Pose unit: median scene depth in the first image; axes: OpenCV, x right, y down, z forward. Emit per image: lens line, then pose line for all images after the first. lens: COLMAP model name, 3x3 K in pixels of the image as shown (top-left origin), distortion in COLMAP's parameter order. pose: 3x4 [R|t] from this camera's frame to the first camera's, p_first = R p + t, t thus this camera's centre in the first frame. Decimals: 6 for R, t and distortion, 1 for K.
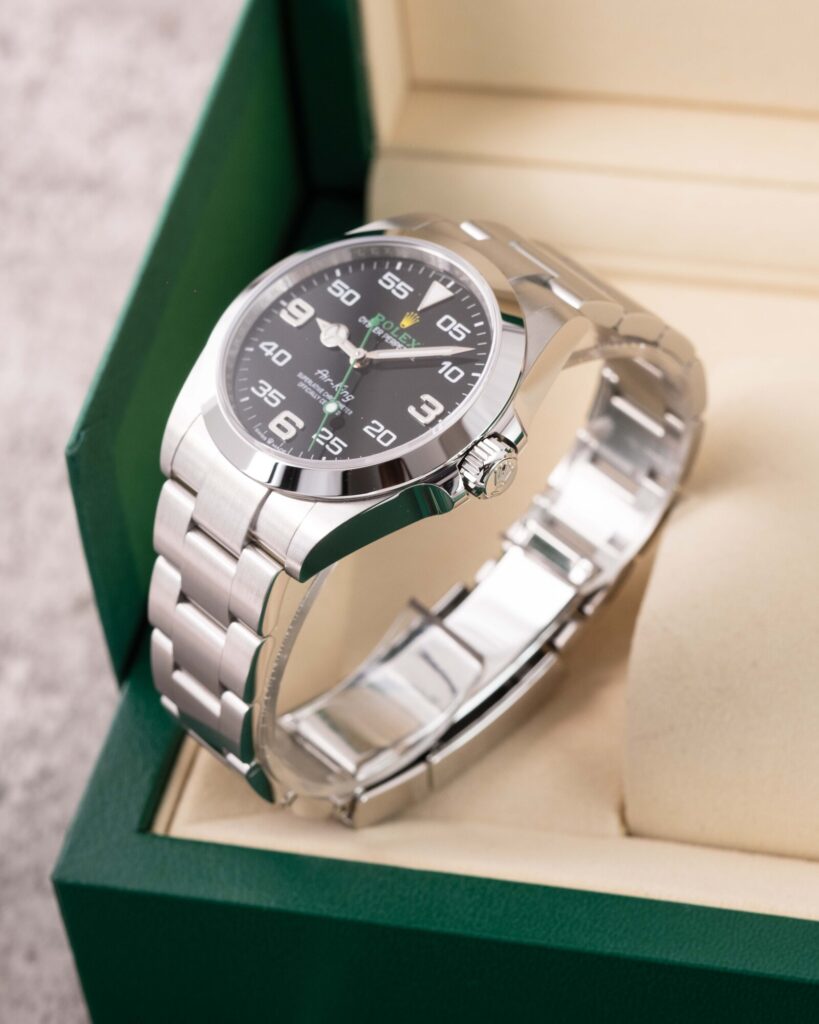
lens RADIAL K [[4179.6, 0, 409.5], [0, 4179.6, 512.0], [0, 0, 1]] dist [0.207959, 3.995144]
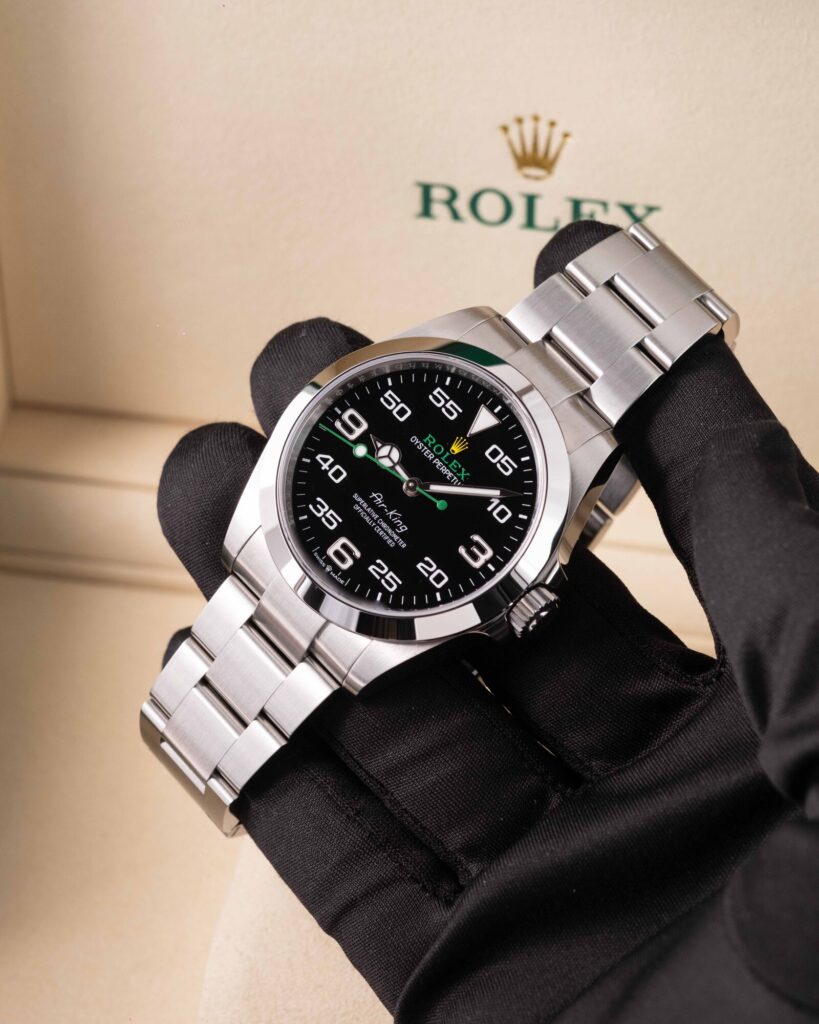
lens RADIAL K [[4179.6, 0, 409.5], [0, 4179.6, 512.0], [0, 0, 1]] dist [0.207959, 3.995144]
pose [[0.998485, 0.007794, 0.054477, -0.070546], [-0.026838, 0.933189, 0.358383, -0.411946], [-0.048044, -0.359302, 0.931984, 0.004028]]
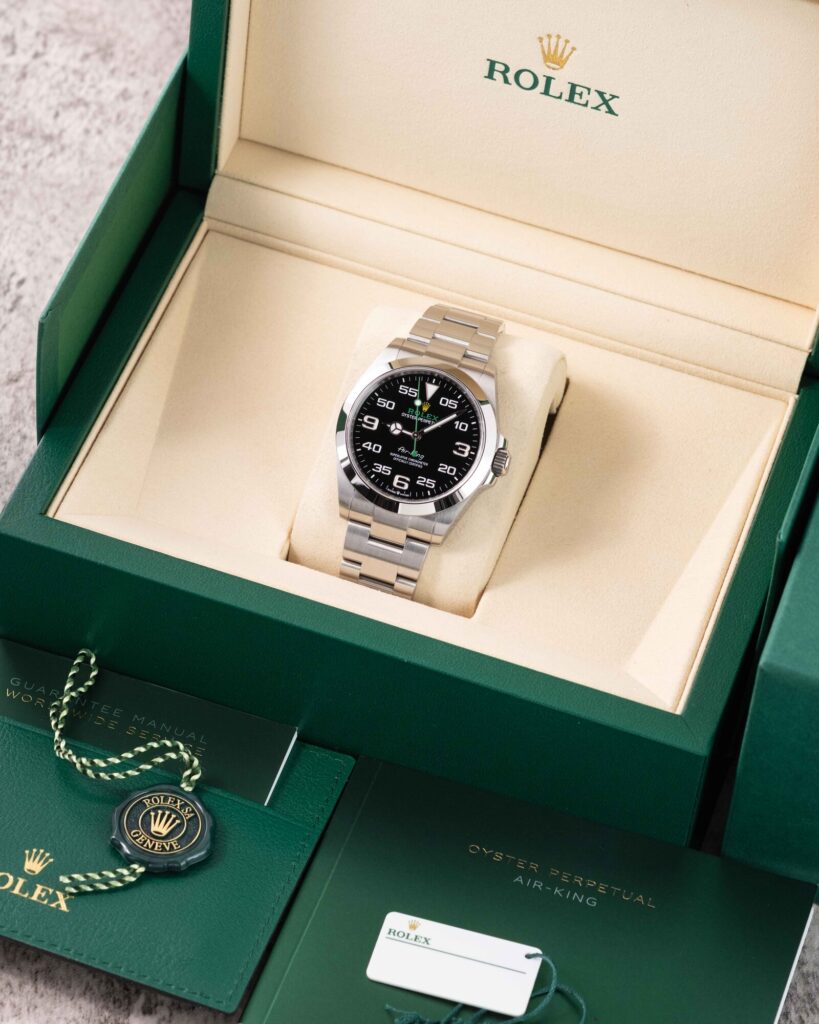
lens RADIAL K [[4179.6, 0, 409.5], [0, 4179.6, 512.0], [0, 0, 1]] dist [0.207959, 3.995144]
pose [[0.853739, -0.455888, 0.251589, -0.556190], [0.331741, 0.848634, 0.412029, -0.864219], [-0.401346, -0.268302, 0.875748, -0.836178]]
